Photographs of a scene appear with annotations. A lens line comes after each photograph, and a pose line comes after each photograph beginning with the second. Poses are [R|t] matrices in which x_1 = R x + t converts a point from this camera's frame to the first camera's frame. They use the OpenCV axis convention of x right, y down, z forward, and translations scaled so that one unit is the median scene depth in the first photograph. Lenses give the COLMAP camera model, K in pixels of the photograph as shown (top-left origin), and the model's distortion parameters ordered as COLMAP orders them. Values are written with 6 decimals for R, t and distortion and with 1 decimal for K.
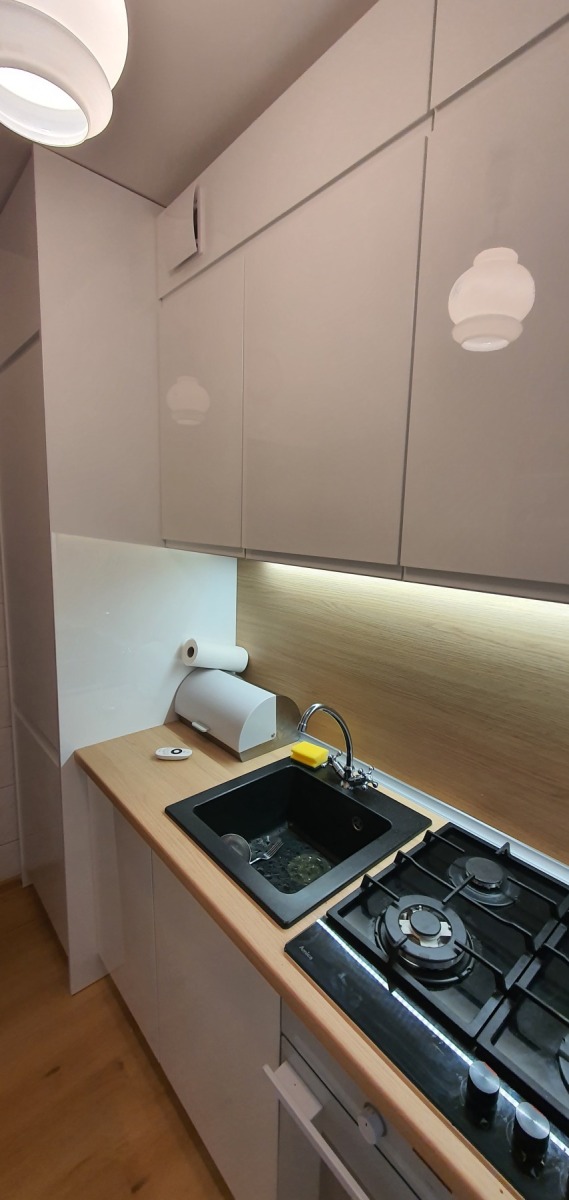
lens RADIAL K [[481.4, 0, 300.2], [0, 481.4, 602.8], [0, 0, 1]] dist [0.001819, -0.002093]
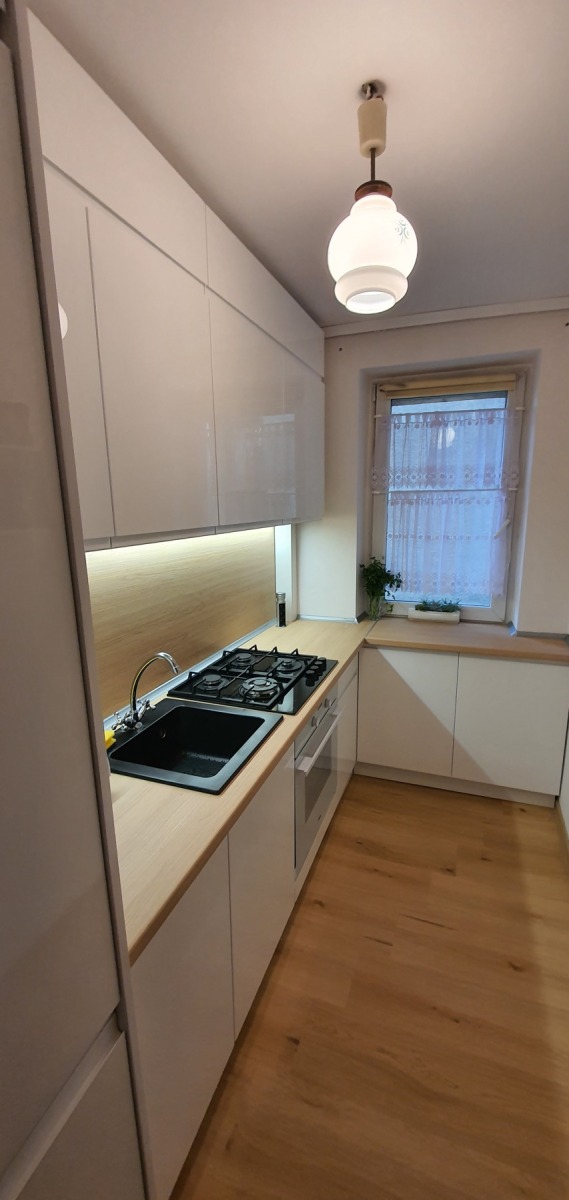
lens RADIAL K [[481.4, 0, 297.6], [0, 481.4, 600.0], [0, 0, 1]] dist [0.001819, -0.002093]
pose [[-0.478728, -0.202790, 0.854223, -1.051330], [0.144182, 0.941590, 0.304334, -0.220638], [-0.866043, 0.268857, -0.421527, 1.077567]]
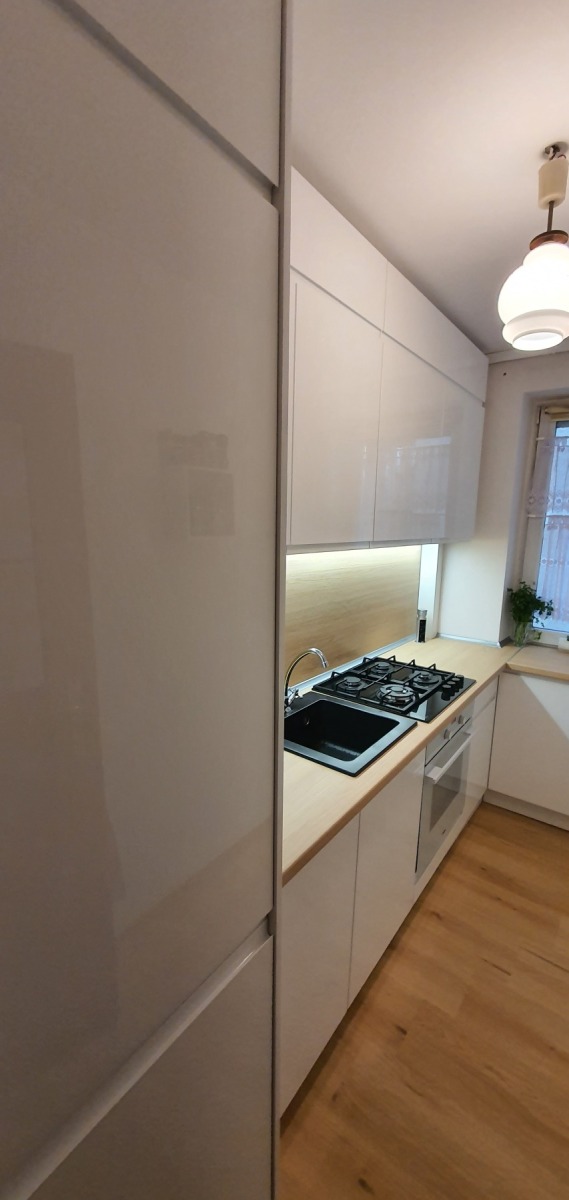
lens RADIAL K [[481.4, 0, 297.5], [0, 481.4, 598.5], [0, 0, 1]] dist [0.001819, -0.002093]
pose [[-0.203702, -0.199866, 0.958415, -1.165533], [0.133266, 0.964168, 0.229390, -0.239464], [-0.969920, 0.174451, -0.169768, 1.151413]]
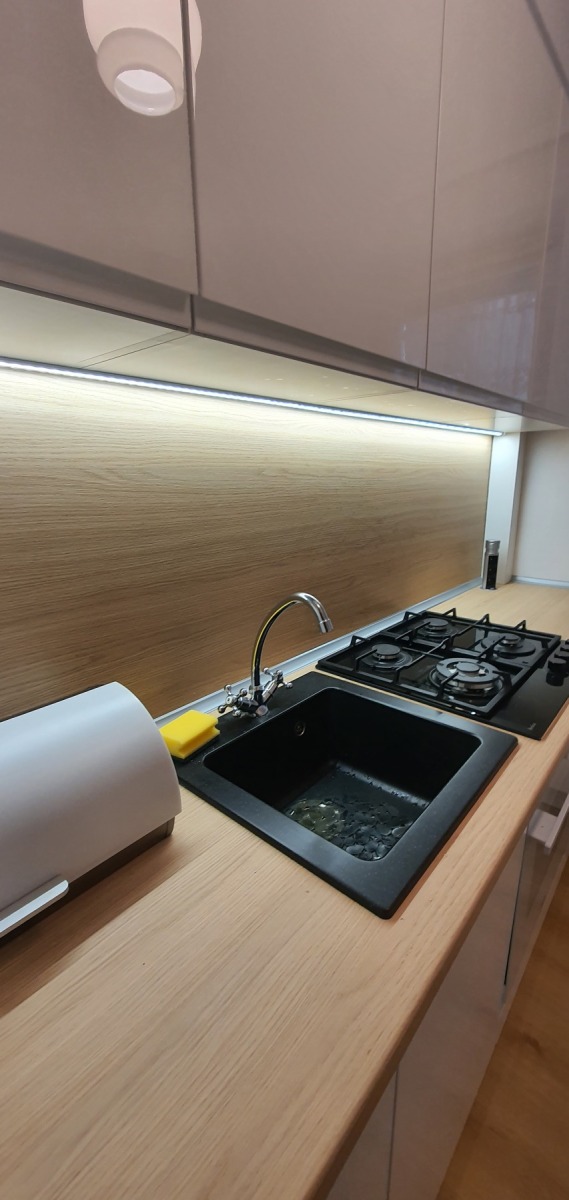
lens RADIAL K [[481.4, 0, 294.4], [0, 481.4, 601.3], [0, 0, 1]] dist [0.001819, -0.002093]
pose [[-0.128849, -0.284492, 0.949980, -0.555356], [0.175580, 0.936285, 0.304206, 0.011316], [-0.975997, 0.205995, -0.070688, 0.968527]]
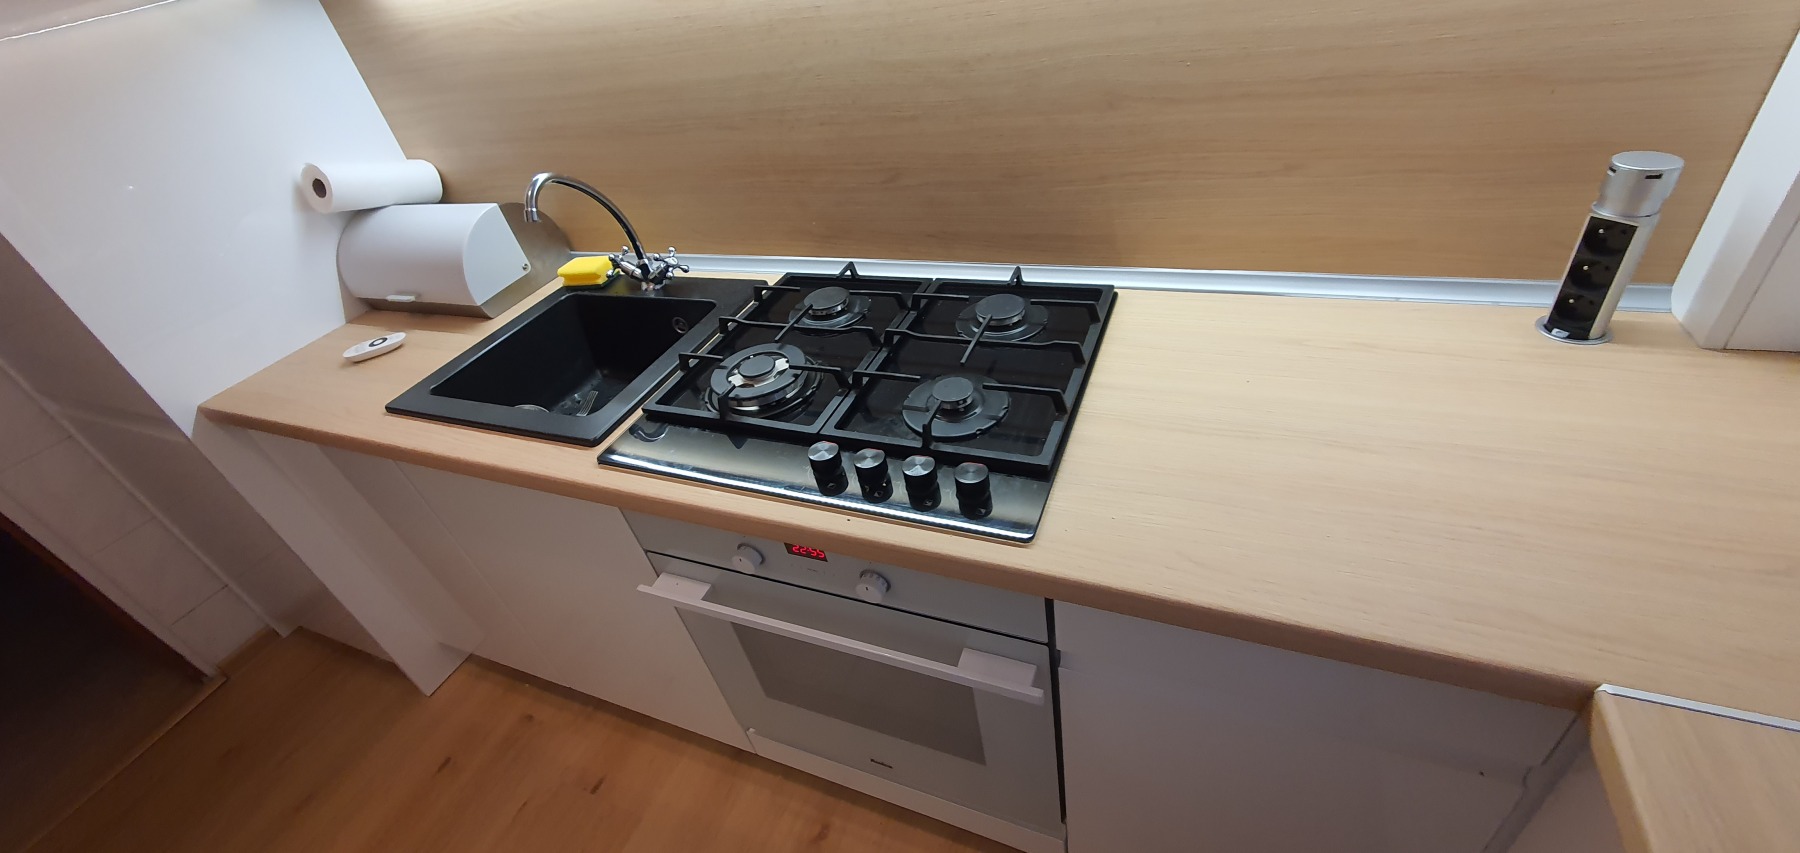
lens RADIAL K [[722.1, 0, 901.0], [0, 722.1, 404.7], [0, 0, 1]] dist [0.001819, -0.002093]
pose [[0.888340, -0.392242, 0.238744, 0.101526], [0.259660, 0.857918, 0.443343, 0.154216], [-0.378721, -0.331847, 0.863972, -0.109050]]
